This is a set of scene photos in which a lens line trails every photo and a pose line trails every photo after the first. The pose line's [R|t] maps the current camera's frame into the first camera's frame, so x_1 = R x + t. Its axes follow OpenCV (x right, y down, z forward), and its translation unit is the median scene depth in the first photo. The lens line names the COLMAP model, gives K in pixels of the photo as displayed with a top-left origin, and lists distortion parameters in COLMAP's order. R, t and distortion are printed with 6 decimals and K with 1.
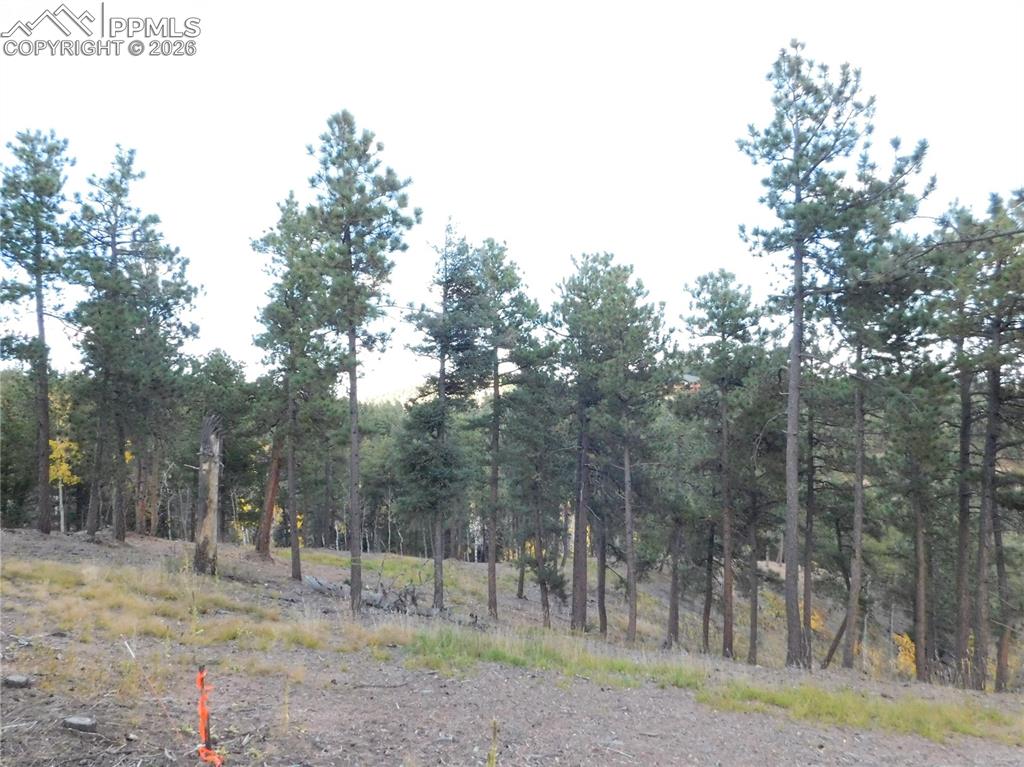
lens RADIAL K [[681.0, 0, 507.5], [0, 681.0, 376.0], [0, 0, 1]] dist [-0.067998, 0.054047]
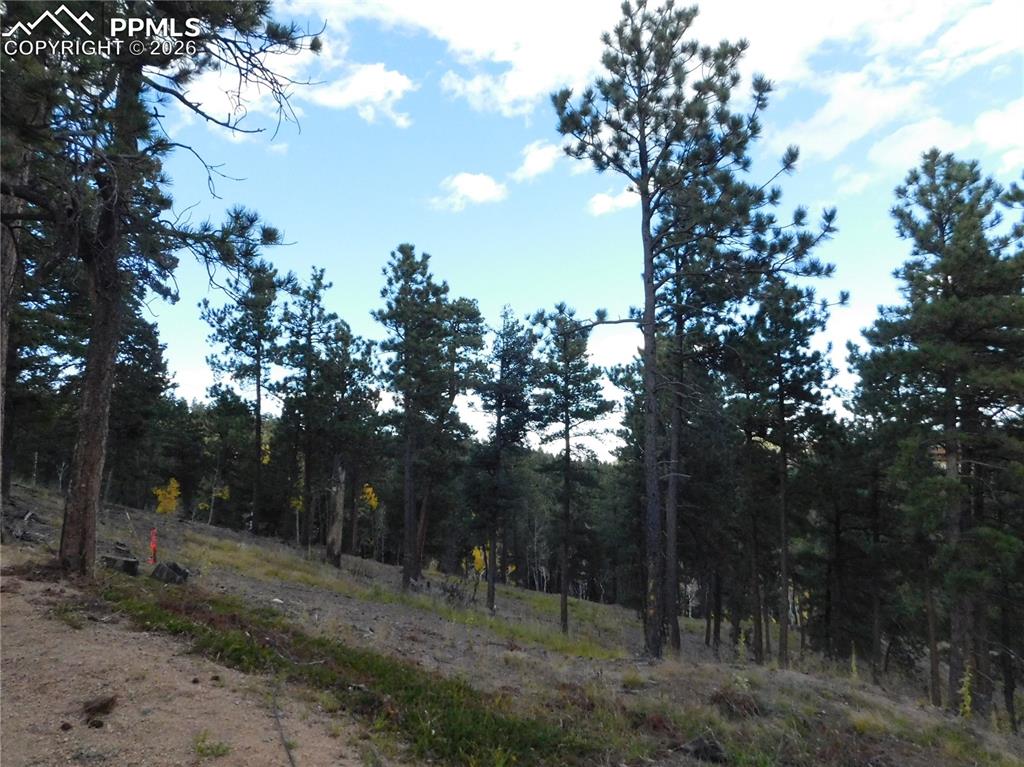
lens RADIAL K [[681.0, 0, 510.7], [0, 681.0, 374.1], [0, 0, 1]] dist [-0.067998, 0.054047]
pose [[0.926179, -0.028471, -0.376007, 0.377042], [-0.006046, 0.995896, -0.090302, 0.014854], [0.377034, 0.085909, 0.922206, -0.179534]]
